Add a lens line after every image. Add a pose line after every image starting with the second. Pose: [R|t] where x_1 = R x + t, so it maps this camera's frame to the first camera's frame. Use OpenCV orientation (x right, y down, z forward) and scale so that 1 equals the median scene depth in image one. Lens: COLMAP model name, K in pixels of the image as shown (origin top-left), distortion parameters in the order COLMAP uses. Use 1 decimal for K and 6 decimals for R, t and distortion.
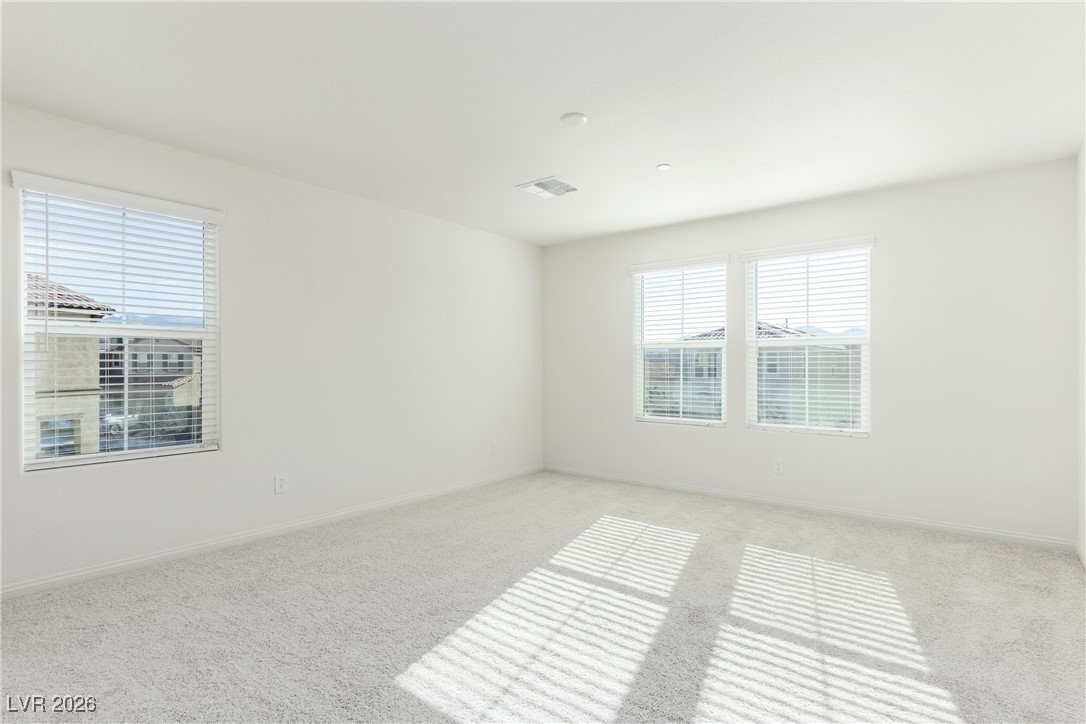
lens RADIAL K [[550.8, 0, 543.0], [0, 550.8, 362.0], [0, 0, 1]] dist [0.000204, -0.000051]
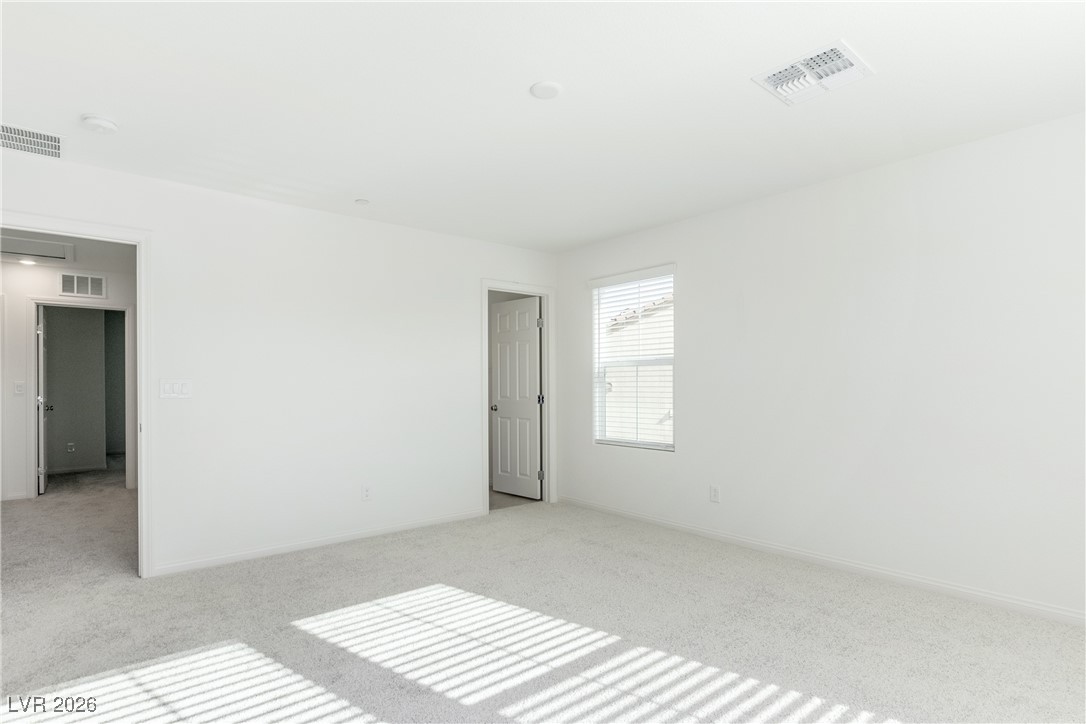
lens RADIAL K [[550.8, 0, 543.0], [0, 550.8, 362.0], [0, 0, 1]] dist [0.000204, -0.000051]
pose [[-0.196606, -0.037393, -0.979769, 0.840015], [0.002486, 0.999250, -0.038636, 0.001913], [0.980480, -0.010032, -0.196365, 1.085668]]
